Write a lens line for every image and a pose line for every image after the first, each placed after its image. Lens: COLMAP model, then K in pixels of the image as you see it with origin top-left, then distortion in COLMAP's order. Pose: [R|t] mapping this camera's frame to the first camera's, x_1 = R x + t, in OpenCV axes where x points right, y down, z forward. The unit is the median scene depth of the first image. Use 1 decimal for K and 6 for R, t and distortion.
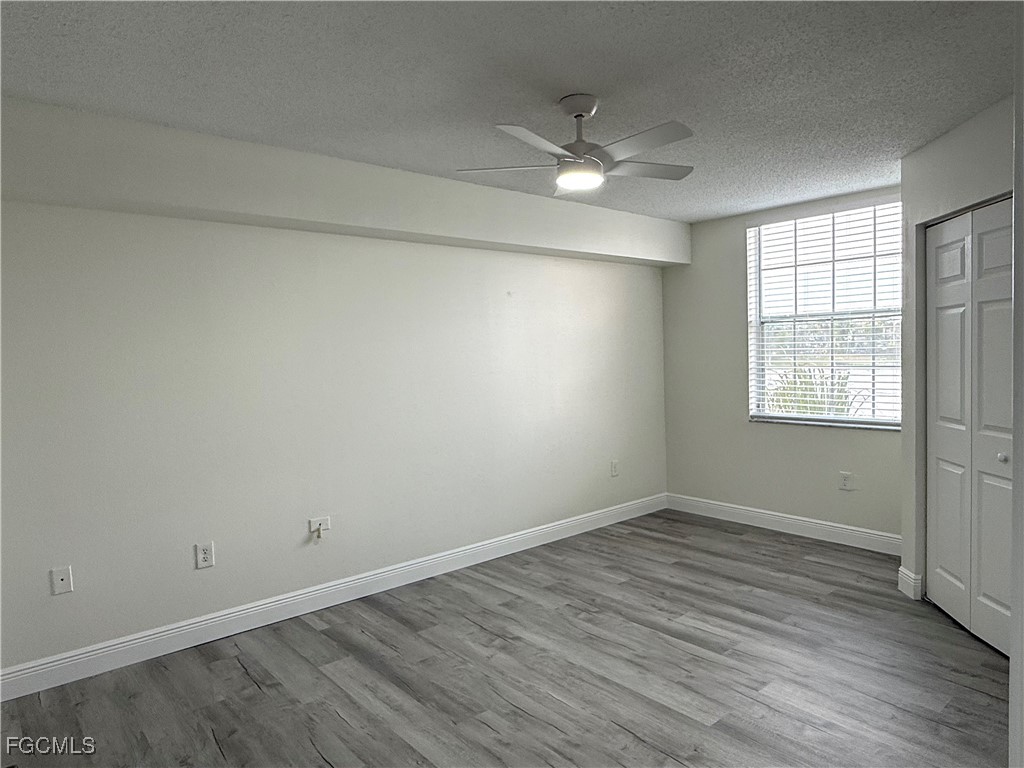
lens RADIAL K [[633.7, 0, 512.0], [0, 633.7, 384.0], [0, 0, 1]] dist [0.002891, 0.000852]
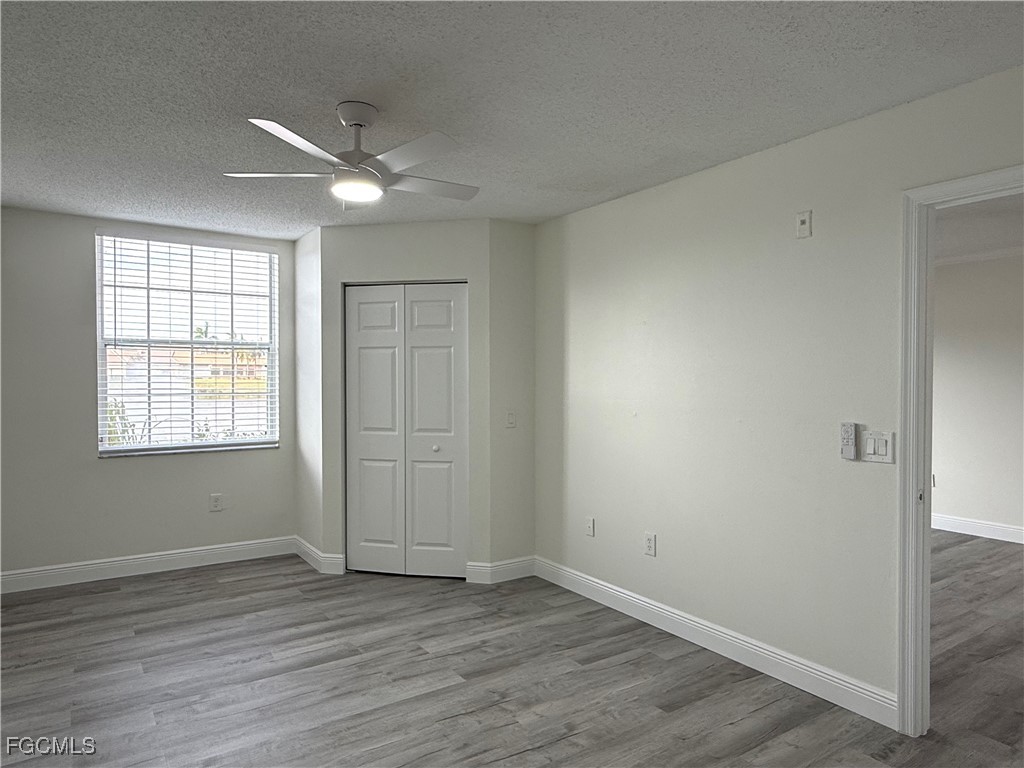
lens RADIAL K [[633.7, 0, 512.0], [0, 633.7, 384.0], [0, 0, 1]] dist [0.002891, 0.000852]
pose [[0.138004, 0.017120, 0.990284, -0.521114], [0.040433, 0.998920, -0.022904, 0.001167], [-0.989606, 0.043201, 0.137163, 0.421603]]
